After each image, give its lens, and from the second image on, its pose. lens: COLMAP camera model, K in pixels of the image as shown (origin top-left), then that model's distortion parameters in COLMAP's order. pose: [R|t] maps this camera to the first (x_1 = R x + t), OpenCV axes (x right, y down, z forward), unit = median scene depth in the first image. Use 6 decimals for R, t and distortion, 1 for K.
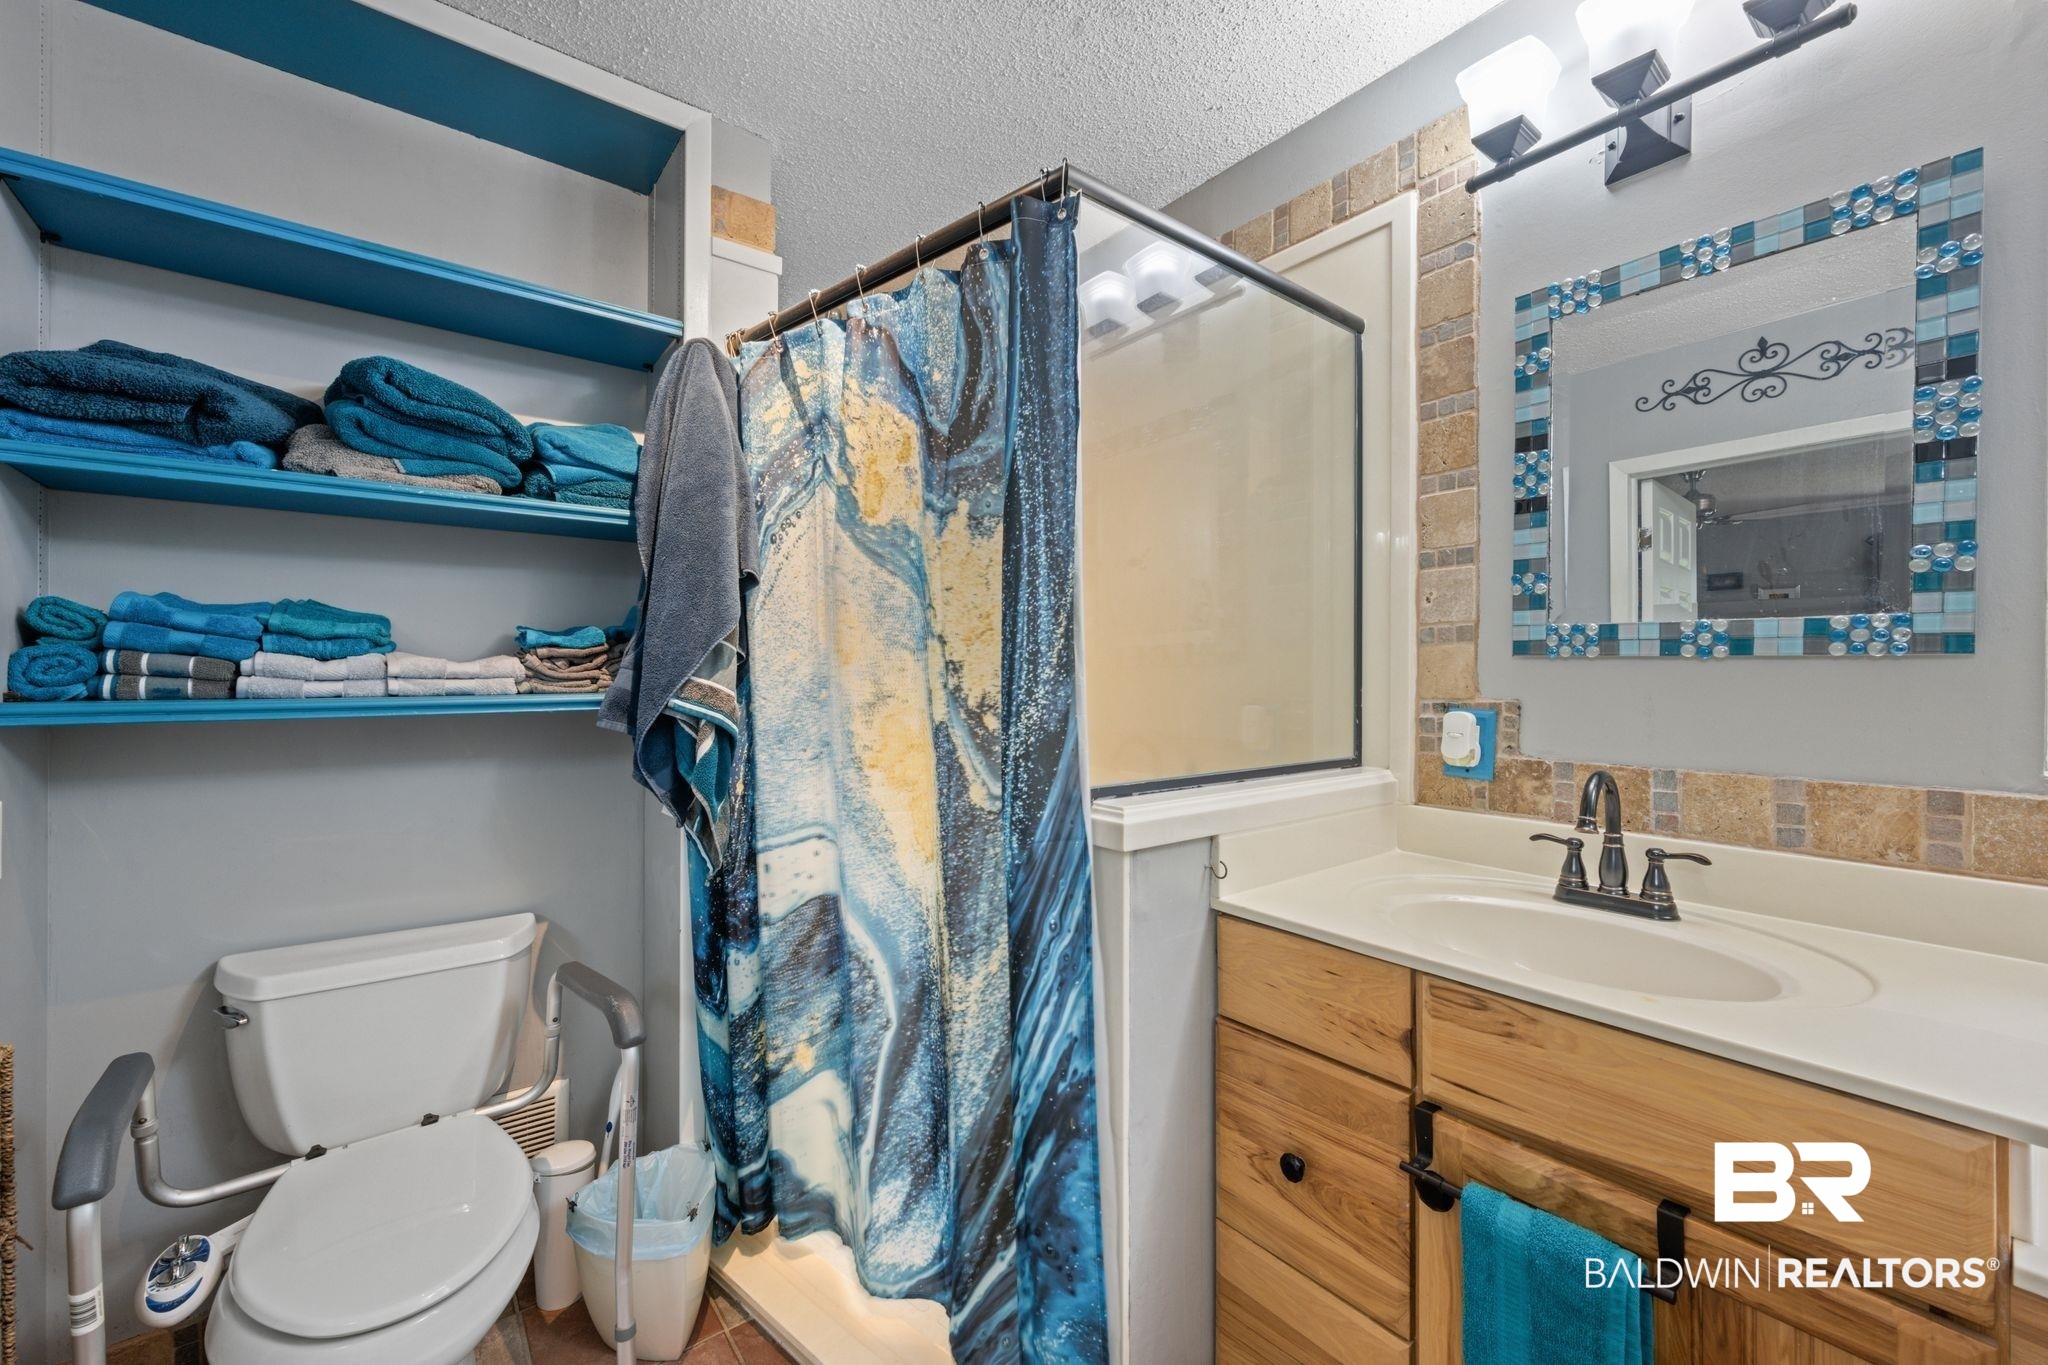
lens RADIAL K [[802.3, 0, 1021.9], [0, 802.3, 677.8], [0, 0, 1]] dist [-0.000350, -0.000231]
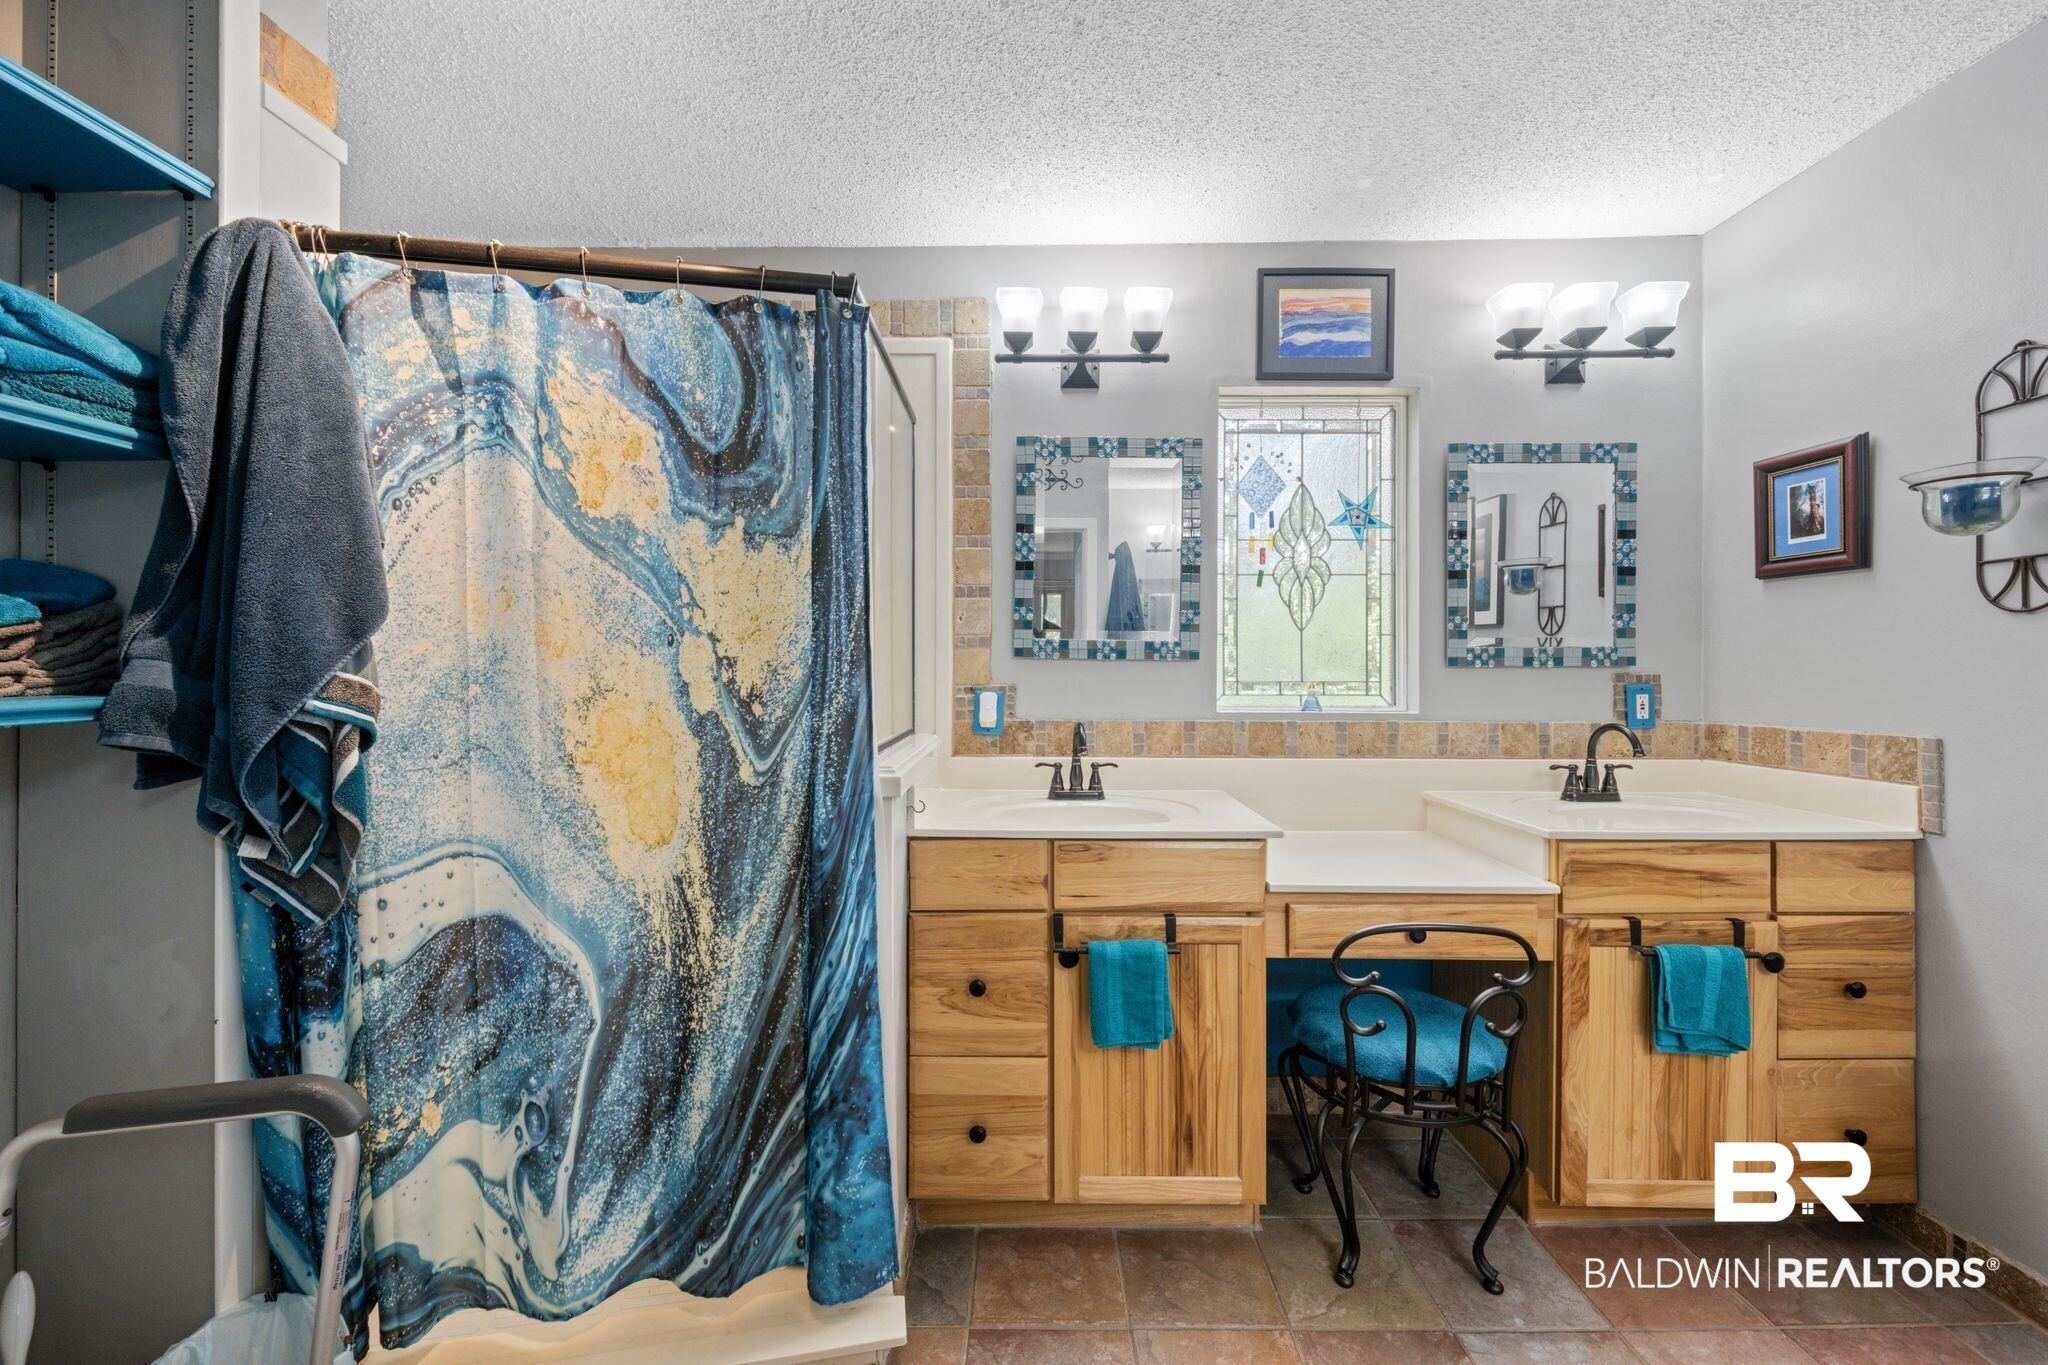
lens RADIAL K [[812.3, 0, 1026.7], [0, 812.3, 672.5], [0, 0, 1]] dist [-0.000698, -0.000511]
pose [[0.619087, -0.003943, 0.785313, -0.672972], [0.000891, 0.999990, 0.004319, -0.003171], [-0.785322, -0.001974, 0.619084, -0.034655]]
